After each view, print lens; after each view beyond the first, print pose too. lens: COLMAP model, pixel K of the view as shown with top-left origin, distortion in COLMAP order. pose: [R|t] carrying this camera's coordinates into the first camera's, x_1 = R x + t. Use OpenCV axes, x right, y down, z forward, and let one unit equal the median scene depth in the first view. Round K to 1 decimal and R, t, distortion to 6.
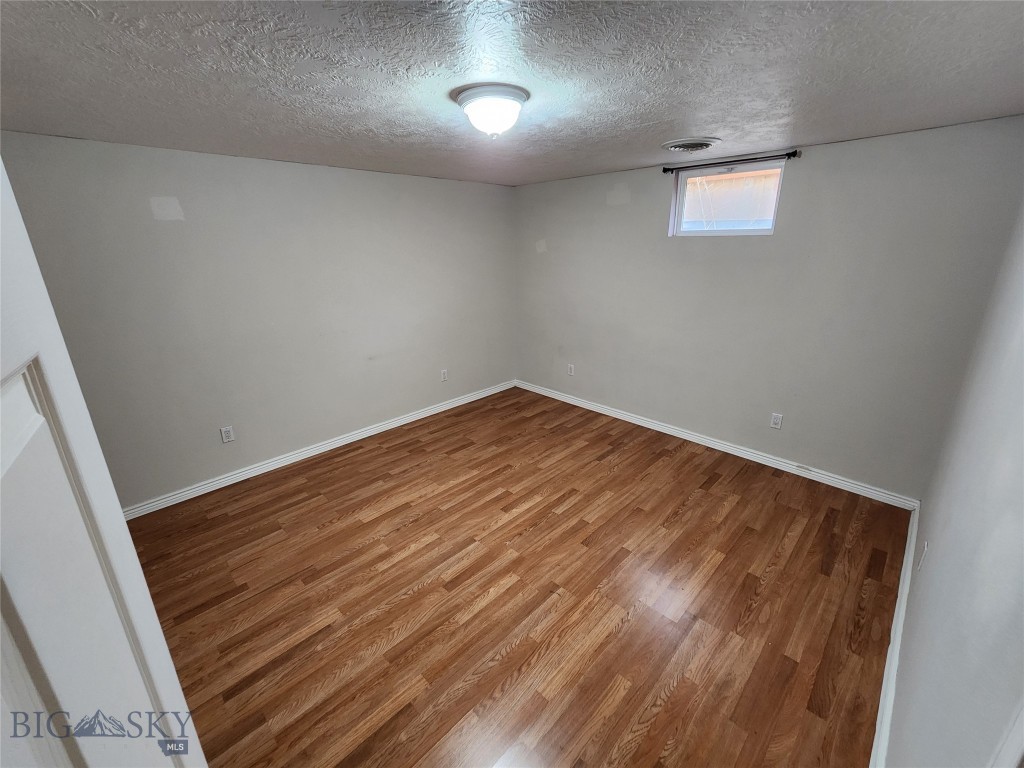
lens RADIAL K [[423.2, 0, 515.5], [0, 423.2, 372.6], [0, 0, 1]] dist [0.000252, -0.000008]
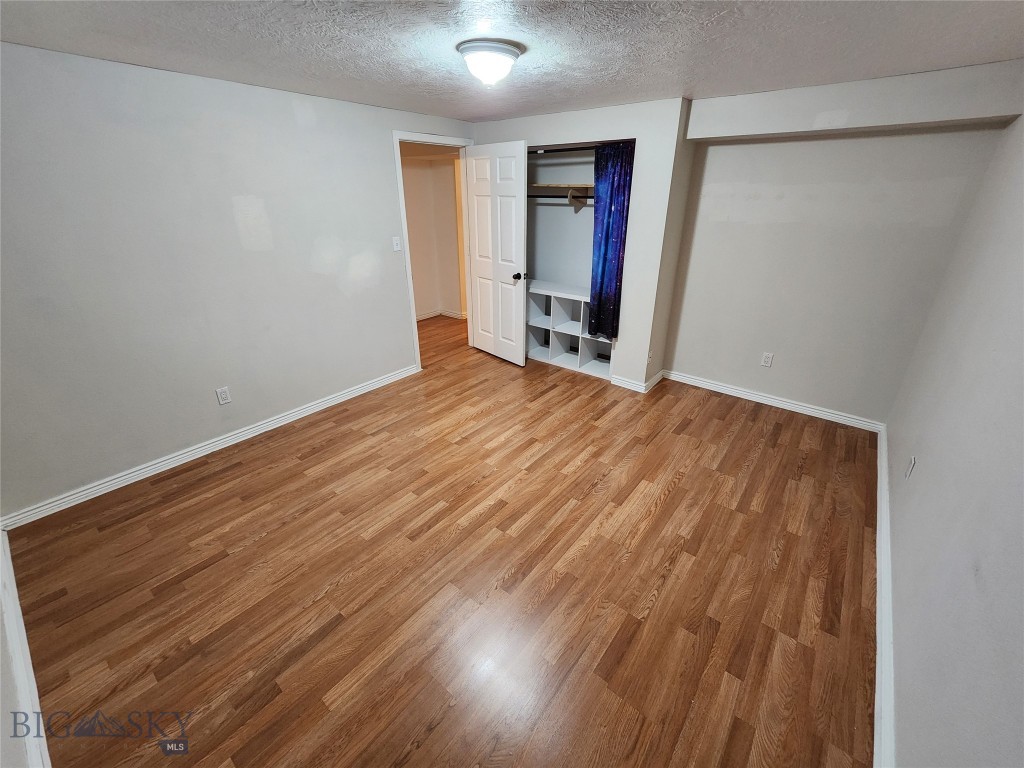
lens RADIAL K [[423.2, 0, 515.5], [0, 423.2, 372.6], [0, 0, 1]] dist [0.000252, -0.000008]
pose [[-0.994761, 0.051347, -0.088399, 0.012622], [-0.018667, 0.758938, 0.650896, -0.453948], [0.100511, 0.649136, -0.754003, 1.501838]]
